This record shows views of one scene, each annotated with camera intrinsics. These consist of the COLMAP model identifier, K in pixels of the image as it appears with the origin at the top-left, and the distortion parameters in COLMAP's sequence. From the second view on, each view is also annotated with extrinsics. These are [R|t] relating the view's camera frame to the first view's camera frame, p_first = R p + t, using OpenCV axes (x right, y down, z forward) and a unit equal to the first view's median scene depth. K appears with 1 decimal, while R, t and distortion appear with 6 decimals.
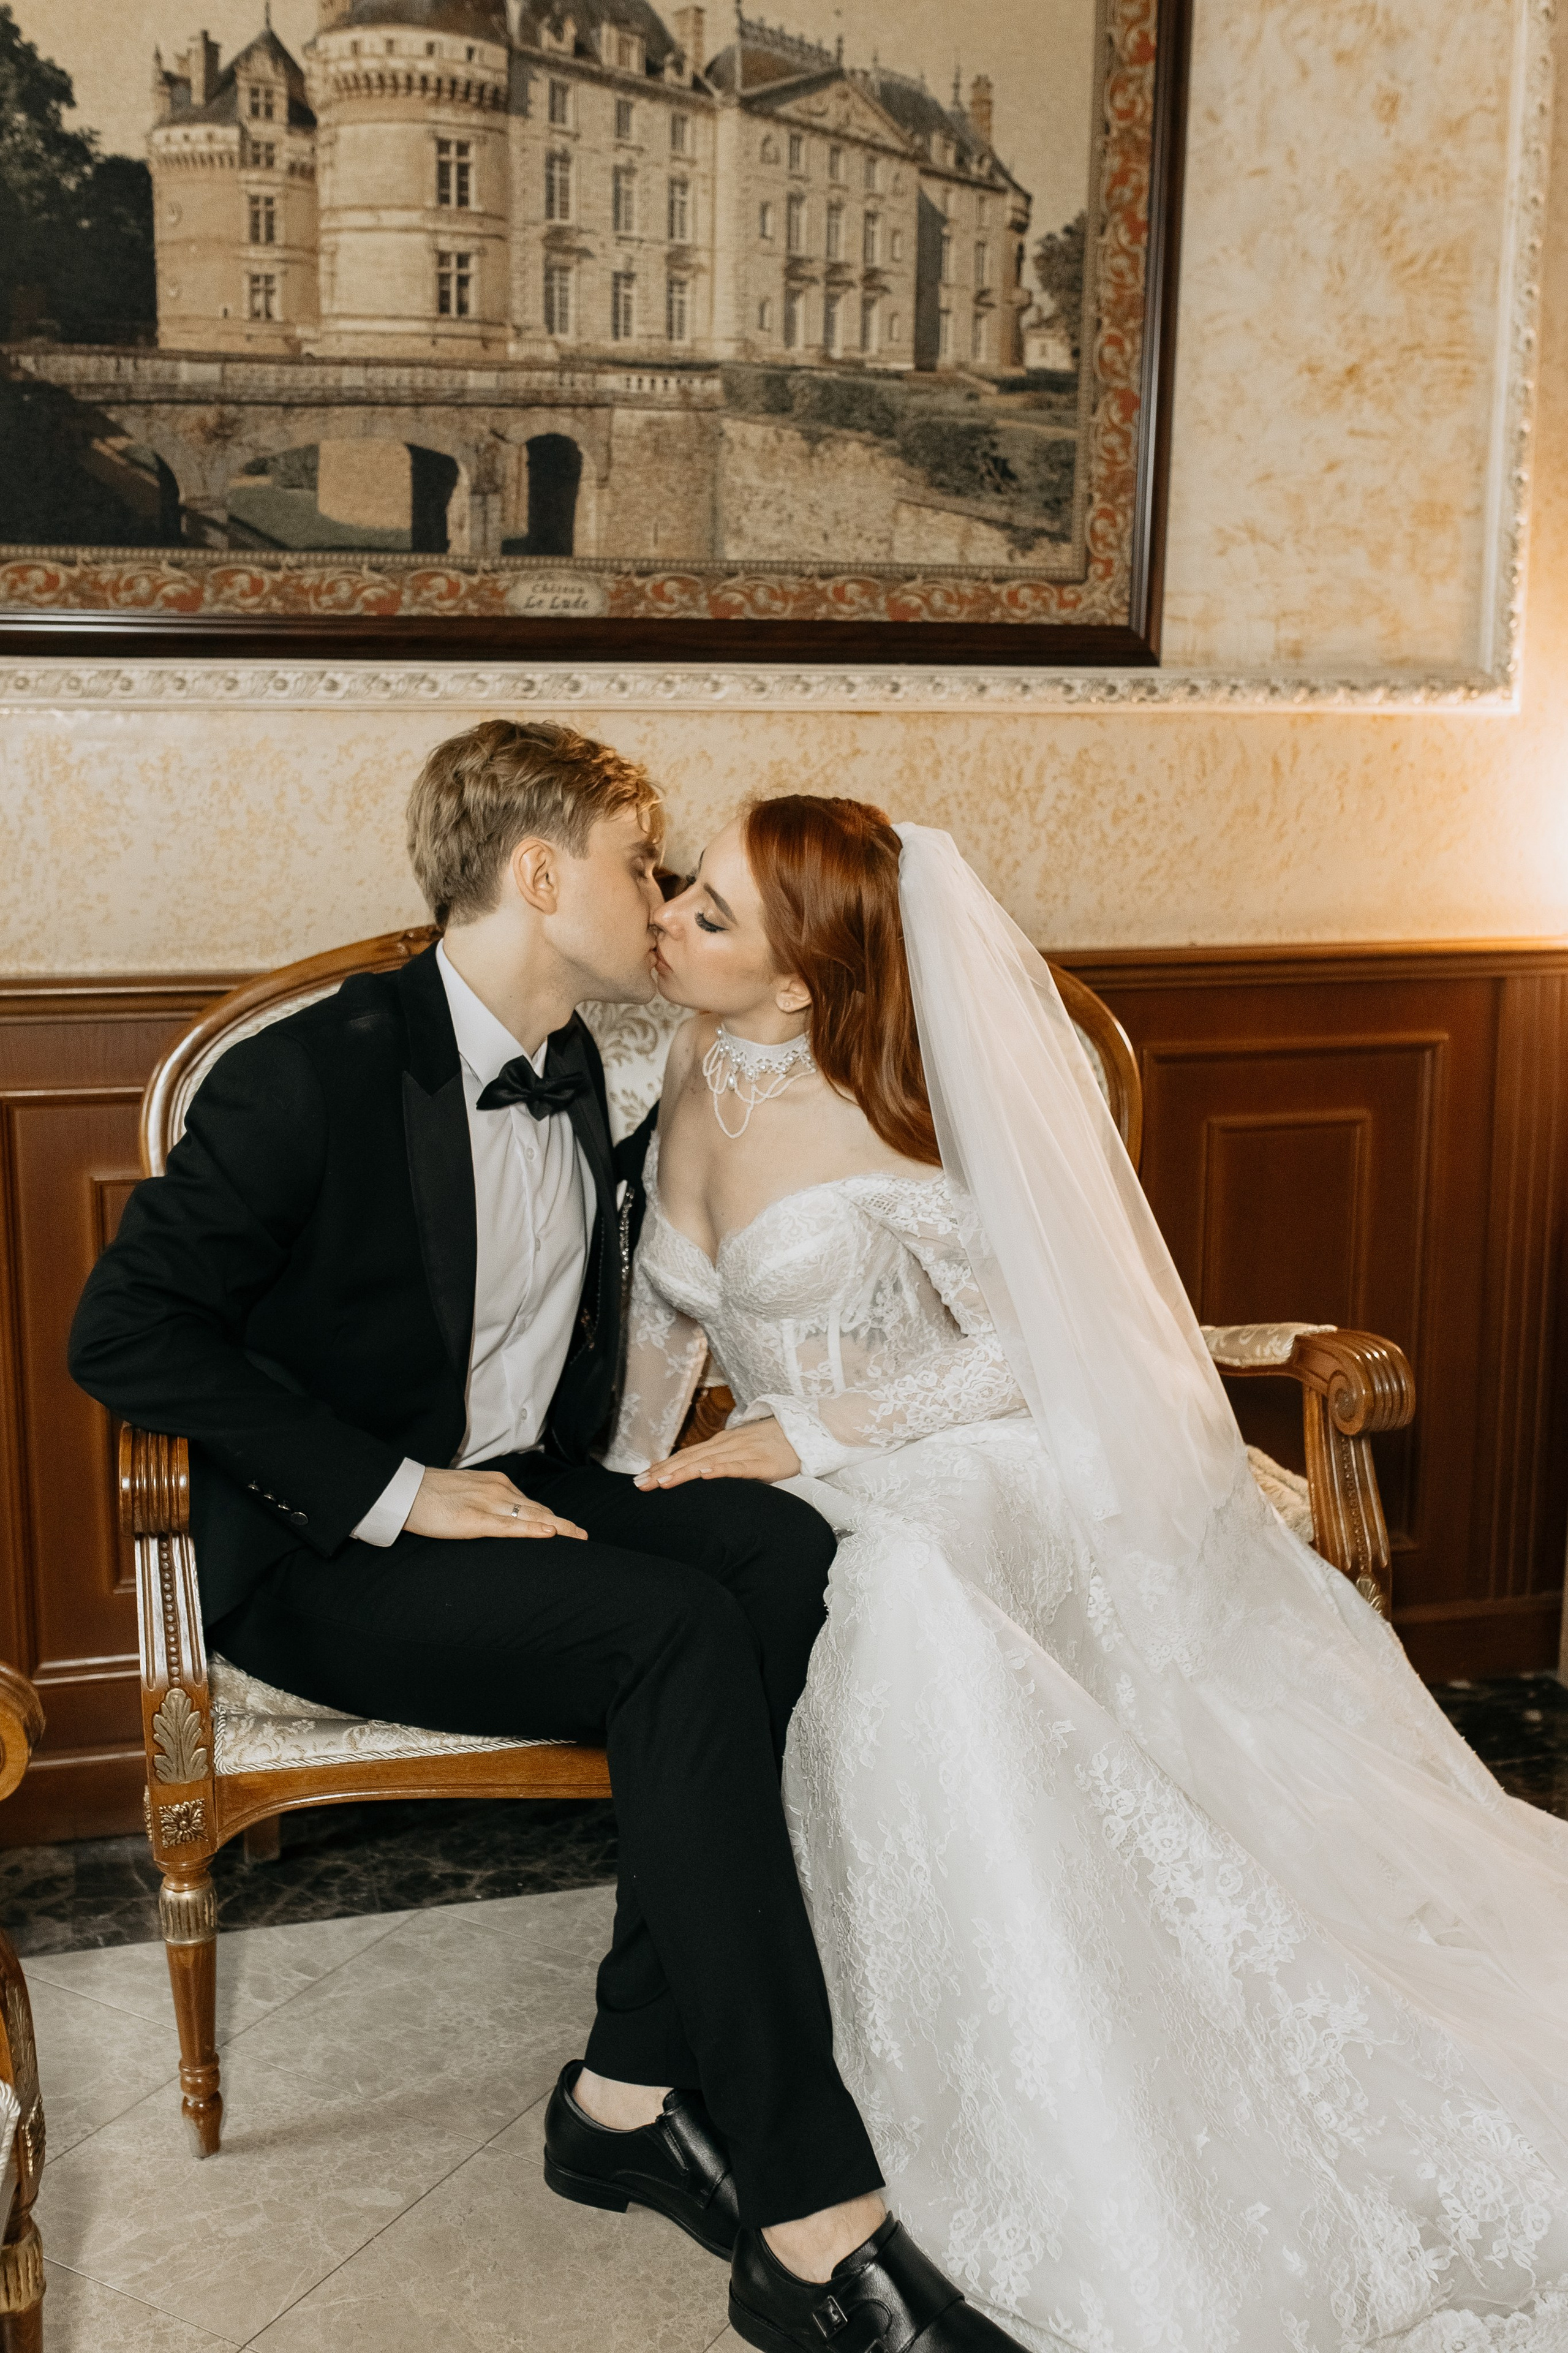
lens RADIAL K [[2465.1, 0, 802.1], [0, 2465.1, 1162.5], [0, 0, 1]] dist [0.000865, 0.000000]
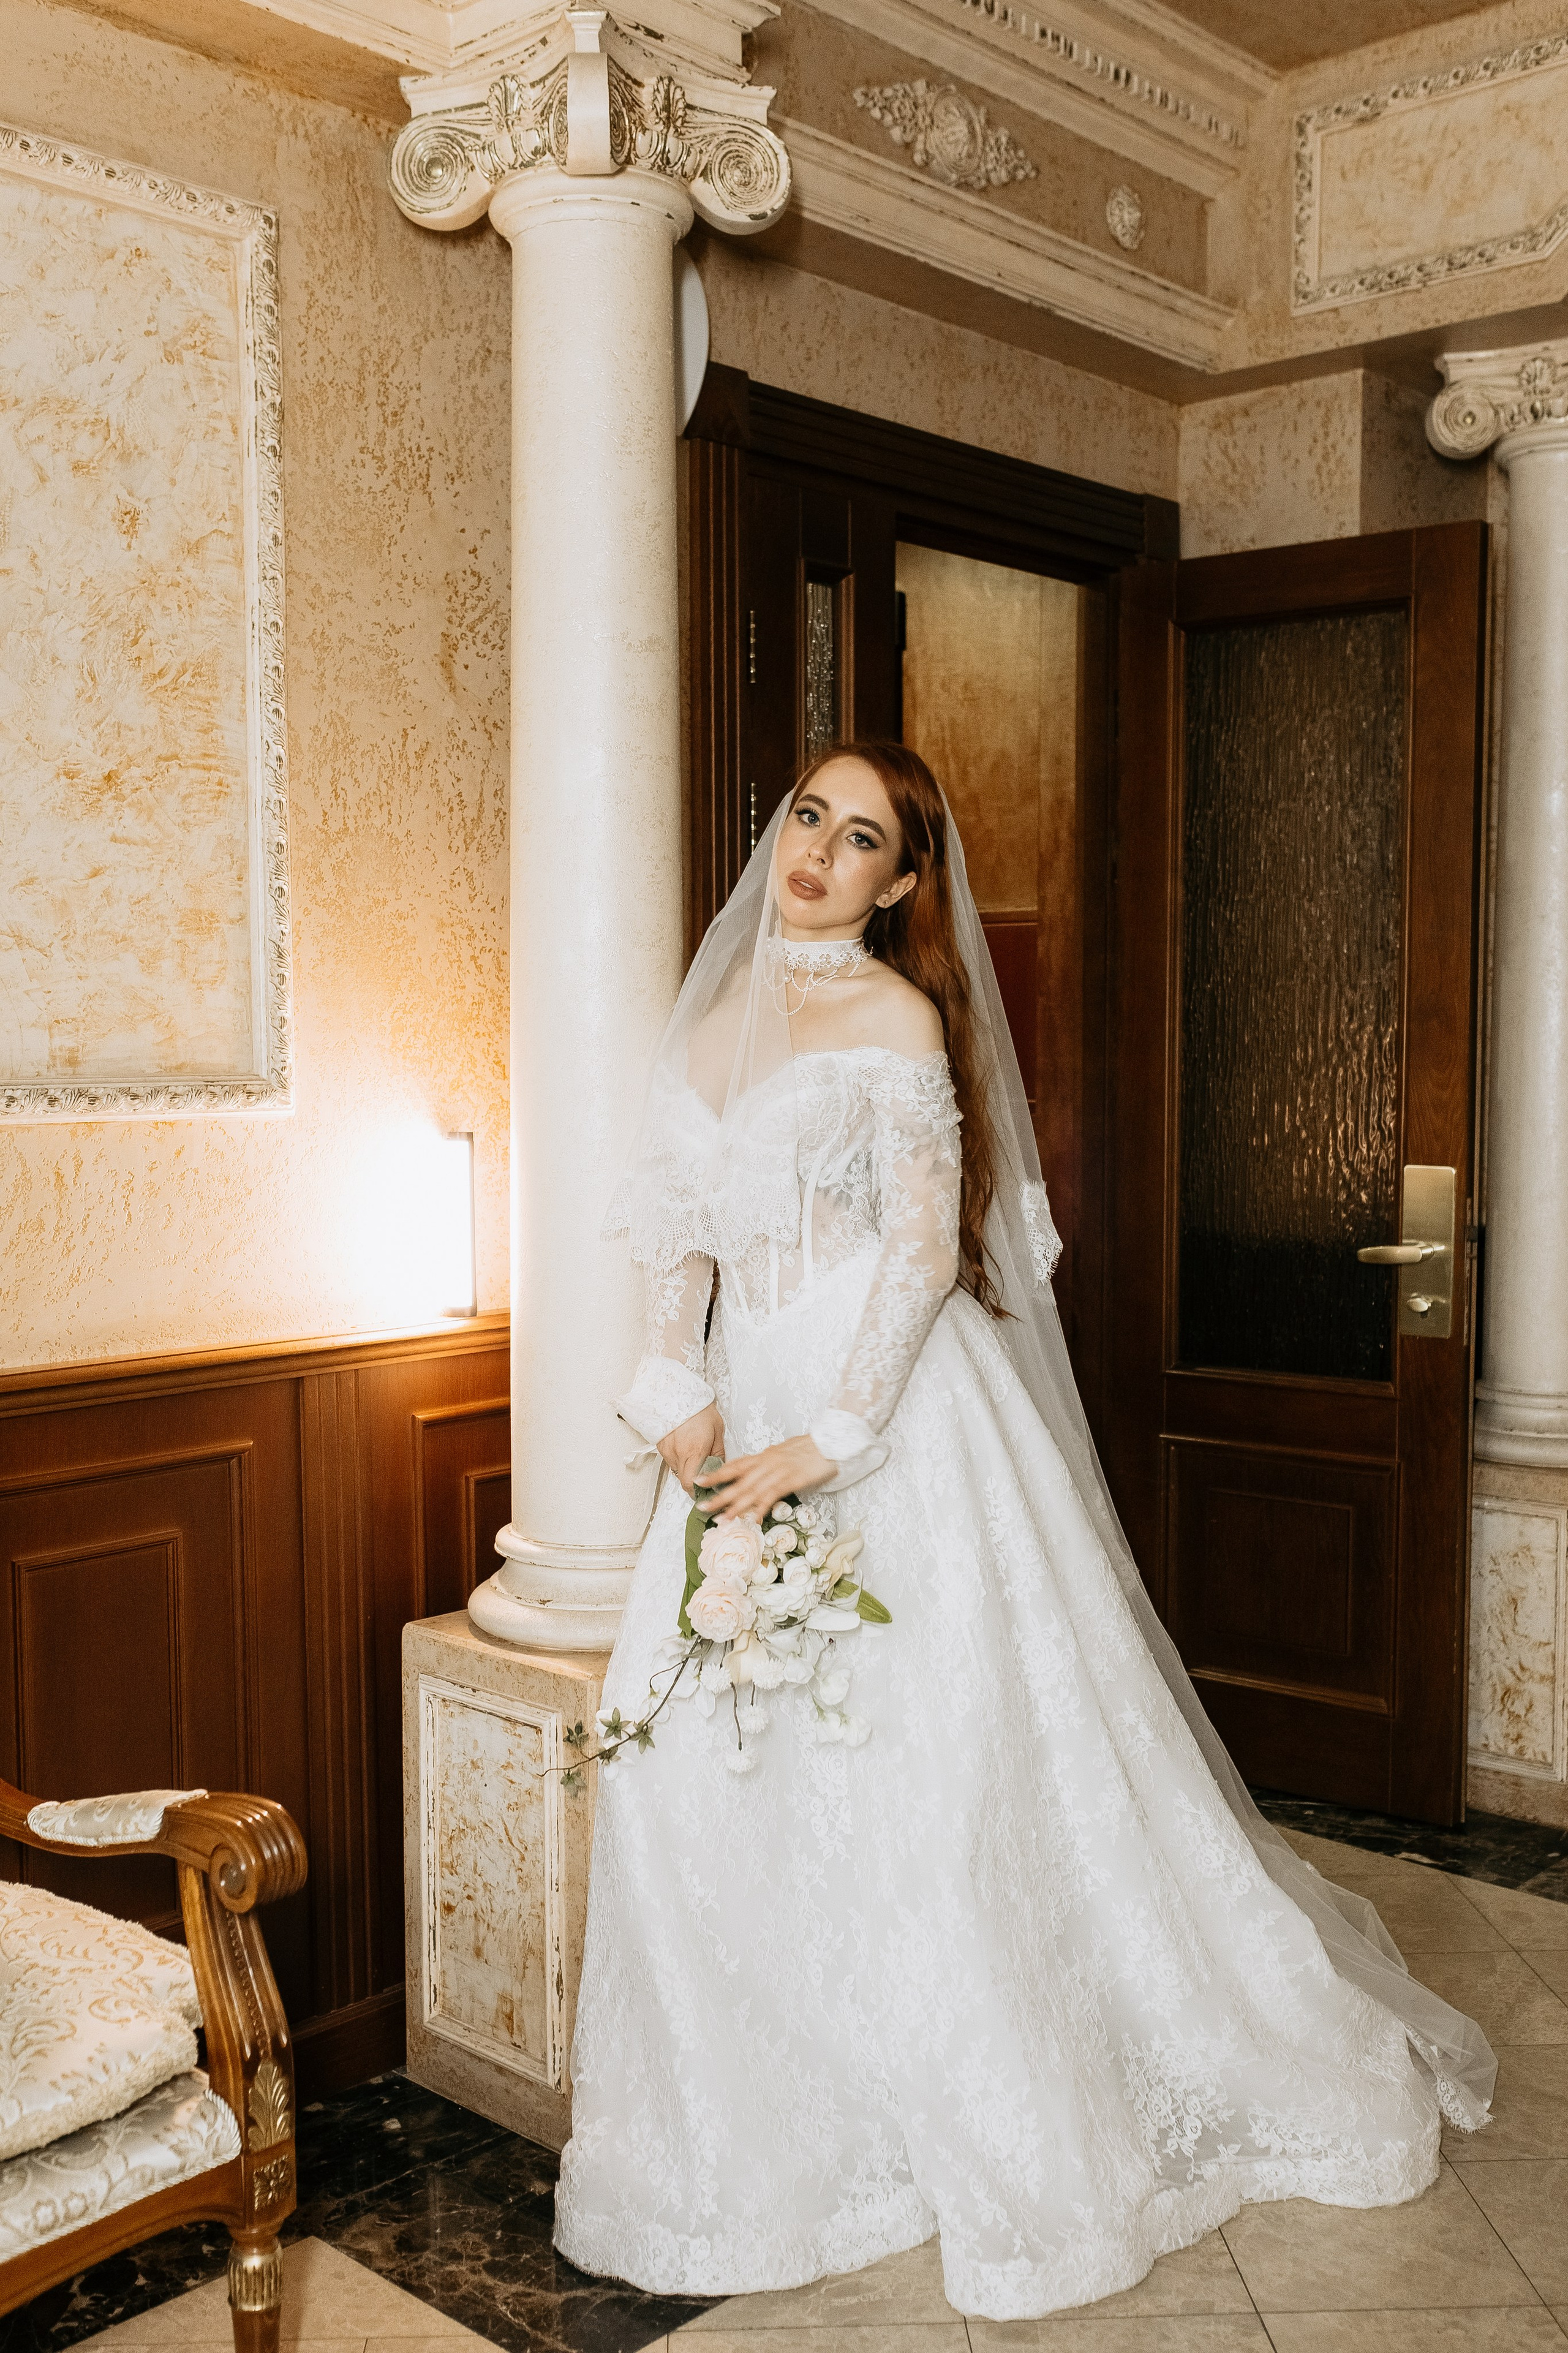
lens RADIAL K [[2306.9, 0, 765.2], [0, 2306.9, 1223.7], [0, 0, 1]] dist [0.001190, 0.000000]
pose [[0.855025, -0.046777, 0.516474, -0.038925], [0.101734, 0.991702, -0.078602, -0.050738], [-0.508511, 0.119749, 0.852688, 0.116271]]
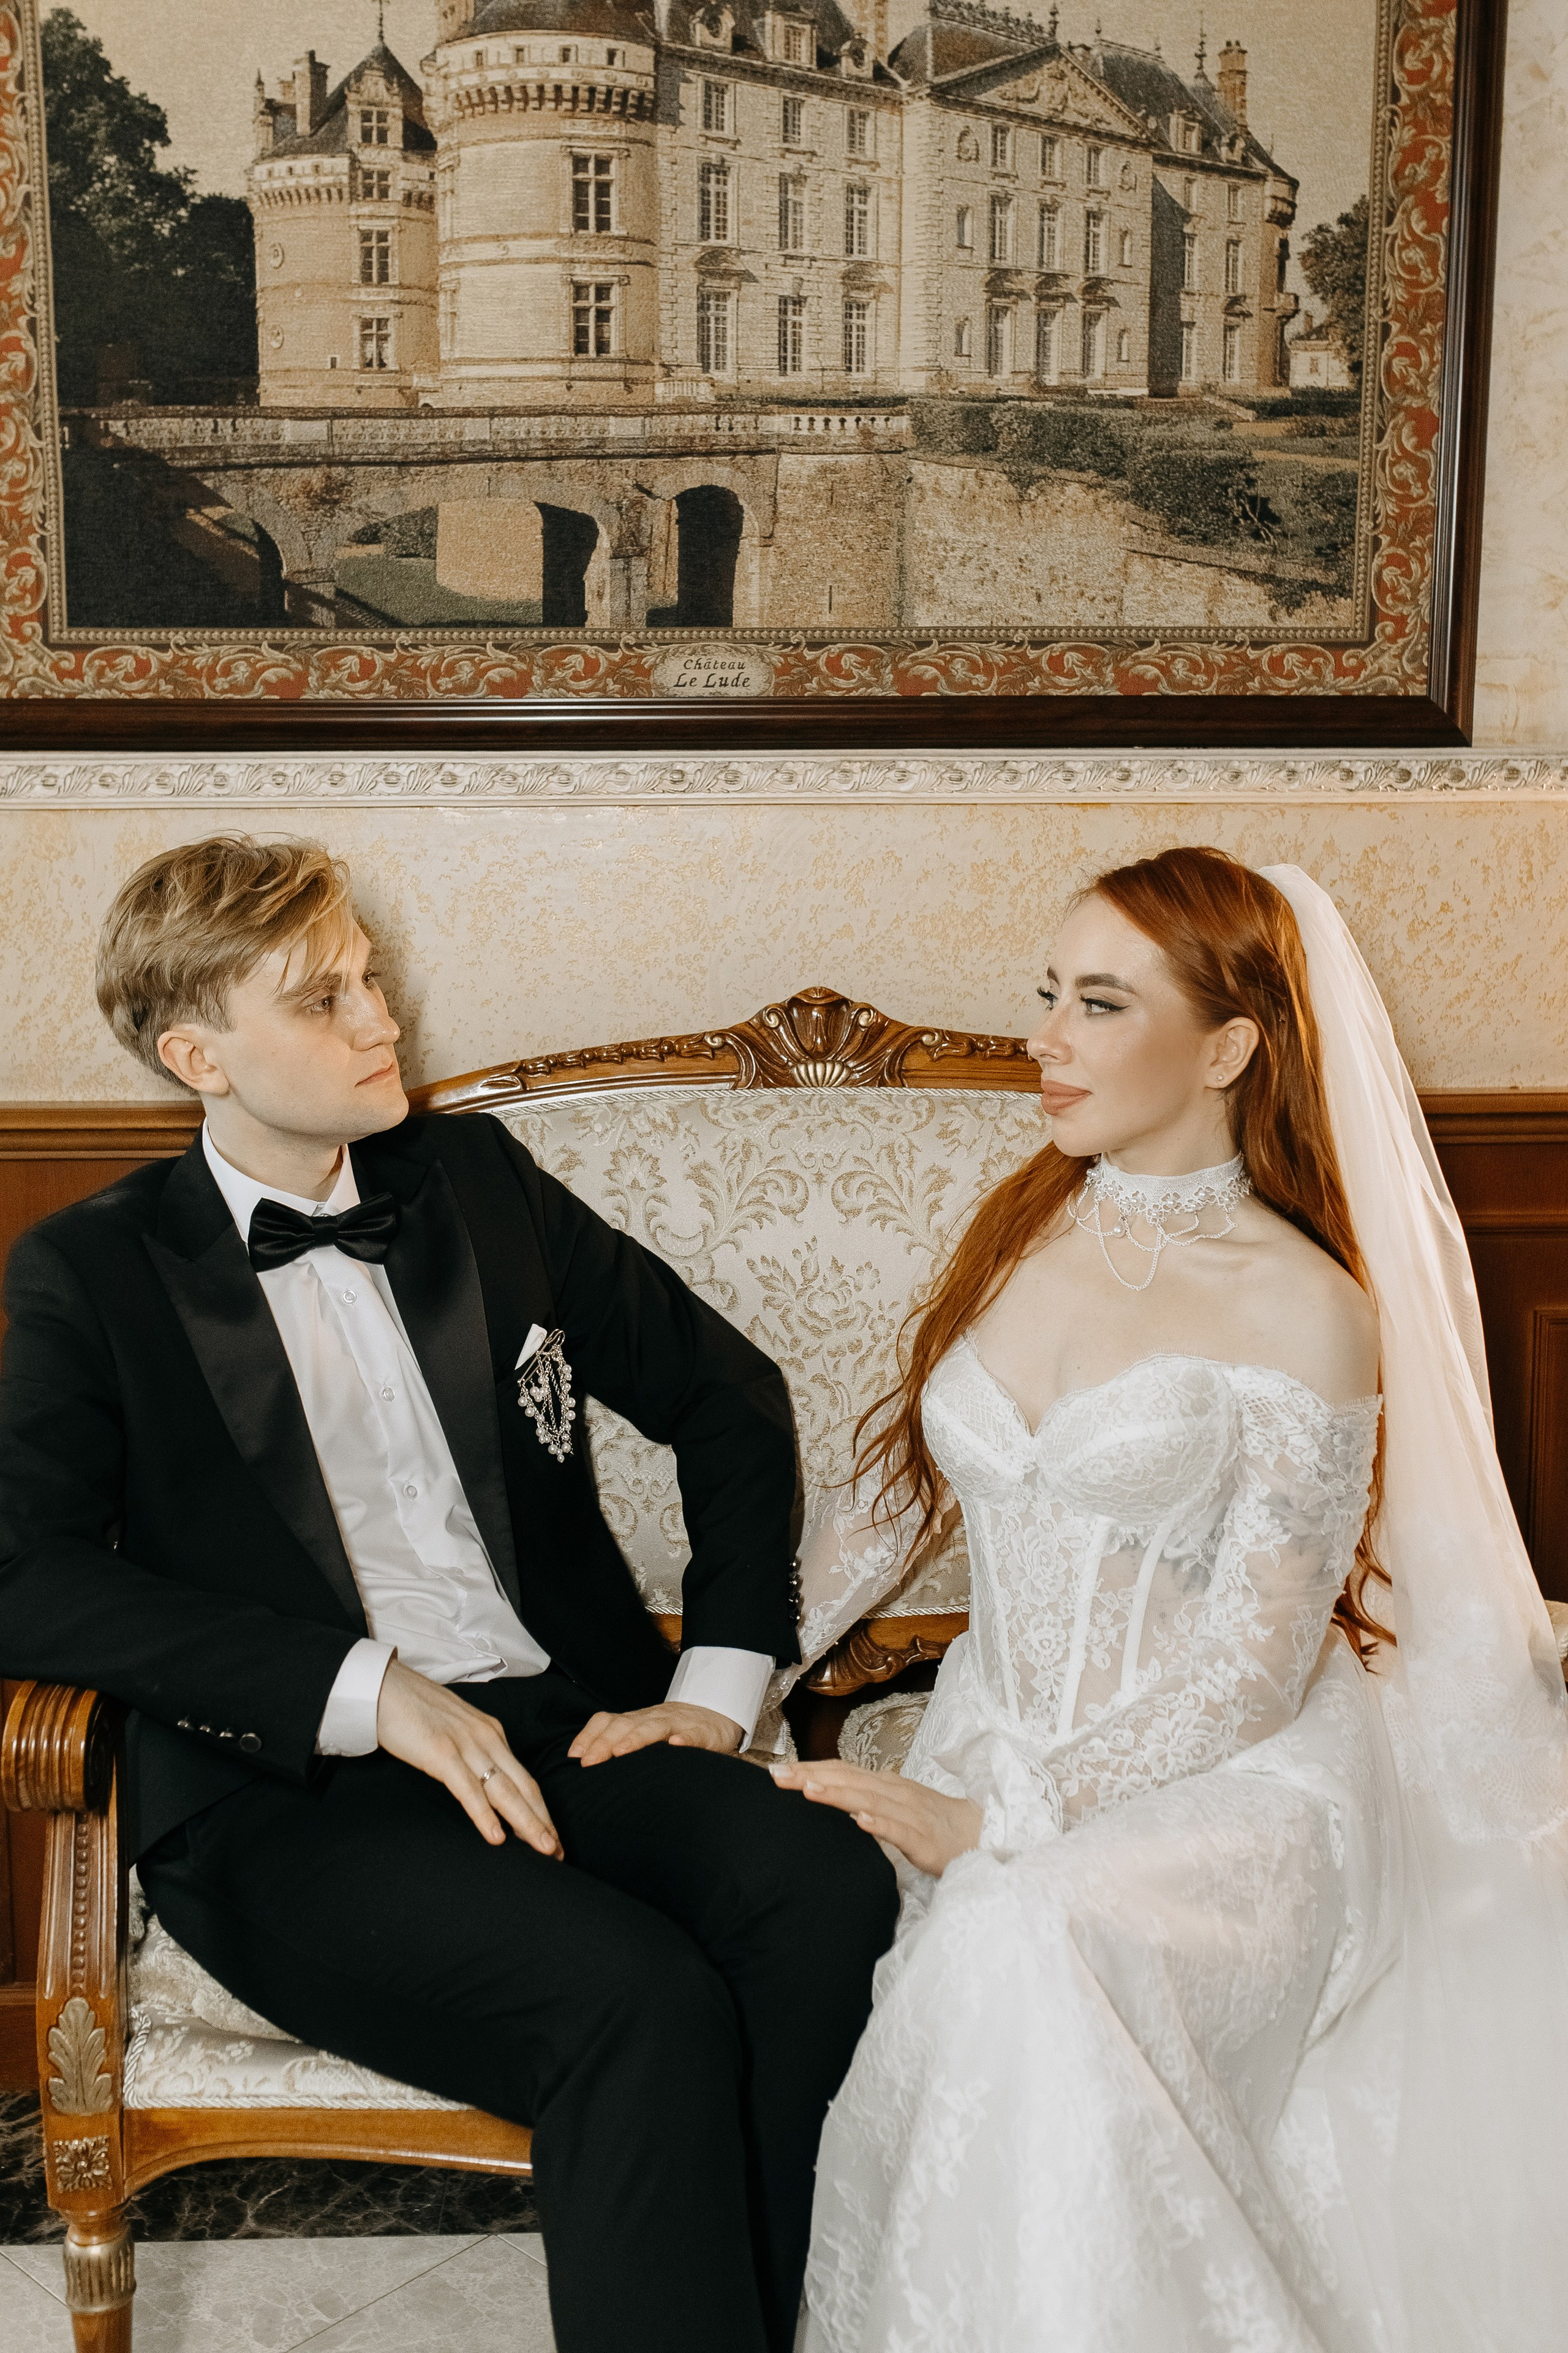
lens RADIAL K [[2465.1, 0, 761.5], [0, 2465.1, 1073.8], [0, 0, 1]] dist [0.000865, 0.000000]
pose [[0.972115, 0.020372, -0.233617, 0.119278], [-0.034728, 0.997741, -0.057501, -0.042699], [0.231918, 0.064010, 0.970627, 0.183526]]
